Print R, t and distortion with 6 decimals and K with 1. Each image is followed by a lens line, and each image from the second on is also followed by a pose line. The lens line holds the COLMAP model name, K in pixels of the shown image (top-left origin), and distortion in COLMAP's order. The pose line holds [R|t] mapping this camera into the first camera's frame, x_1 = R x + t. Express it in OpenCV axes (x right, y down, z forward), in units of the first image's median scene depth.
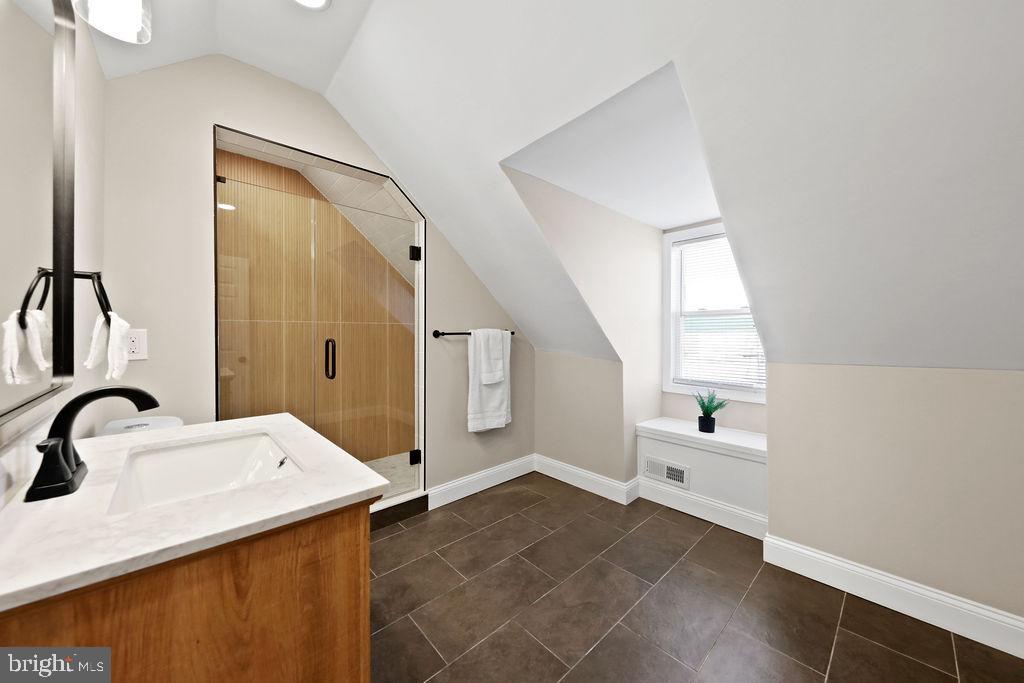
lens RADIAL K [[358.6, 0, 510.1], [0, 358.6, 336.4], [0, 0, 1]] dist [-0.000205, -0.000089]
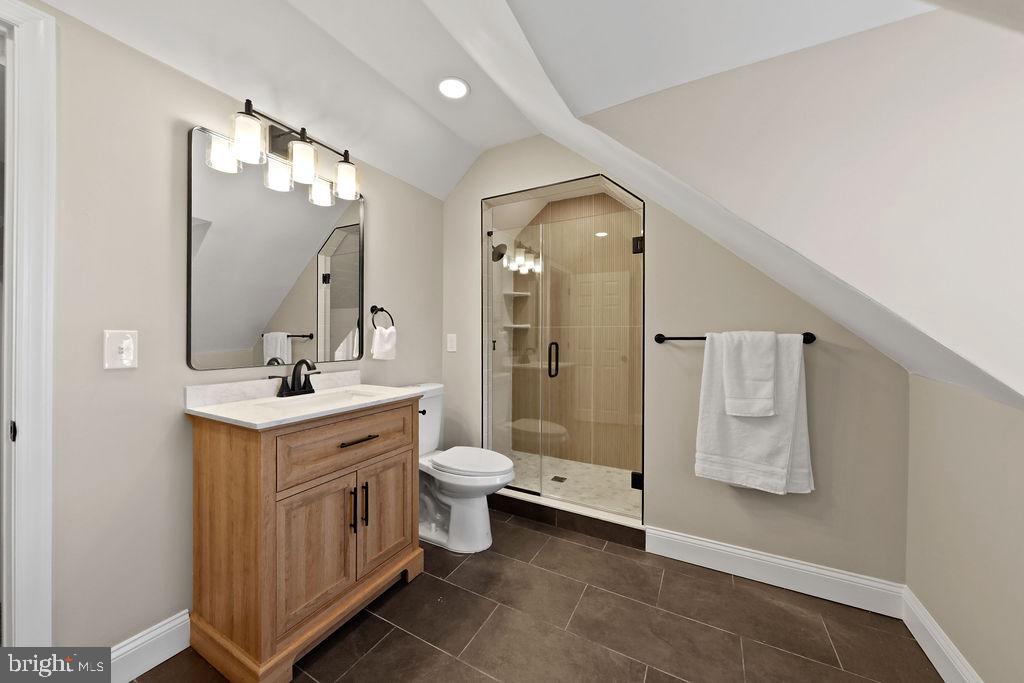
lens RADIAL K [[358.6, 0, 510.1], [0, 358.6, 336.4], [0, 0, 1]] dist [-0.000205, -0.000089]
pose [[0.320372, 0.002851, -0.947288, 0.439797], [-0.009595, 0.999954, -0.000235, -0.007833], [0.947243, 0.009164, 0.320384, 0.413010]]
